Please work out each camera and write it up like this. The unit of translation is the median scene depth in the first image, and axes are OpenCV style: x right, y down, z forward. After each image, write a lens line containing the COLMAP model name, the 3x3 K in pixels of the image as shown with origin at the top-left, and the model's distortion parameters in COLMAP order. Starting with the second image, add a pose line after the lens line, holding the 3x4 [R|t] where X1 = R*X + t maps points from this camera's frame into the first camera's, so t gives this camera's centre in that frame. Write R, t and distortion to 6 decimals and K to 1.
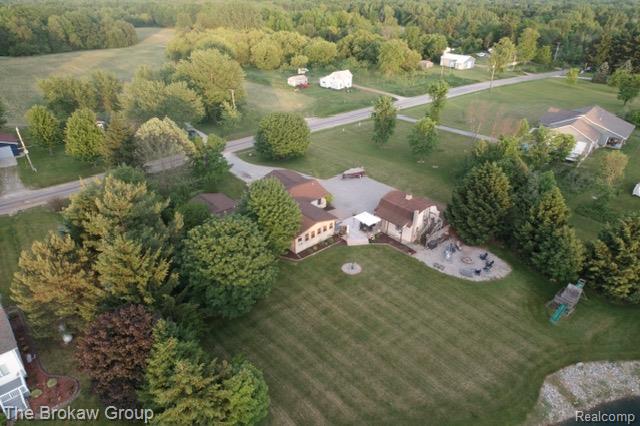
lens RADIAL K [[412.8, 0, 320.0], [0, 412.8, 213.0], [0, 0, 1]] dist [-0.000914, 0.000522]
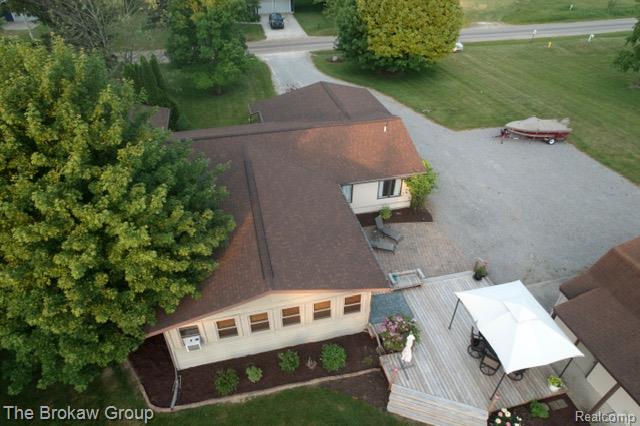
lens RADIAL K [[412.8, 0, 320.0], [0, 412.8, 213.0], [0, 0, 1]] dist [-0.000914, 0.000522]
pose [[0.888273, 0.283570, -0.361330, 0.074373], [-0.232440, 0.956022, 0.178866, -0.054911], [0.396161, -0.074894, 0.915122, 0.665270]]
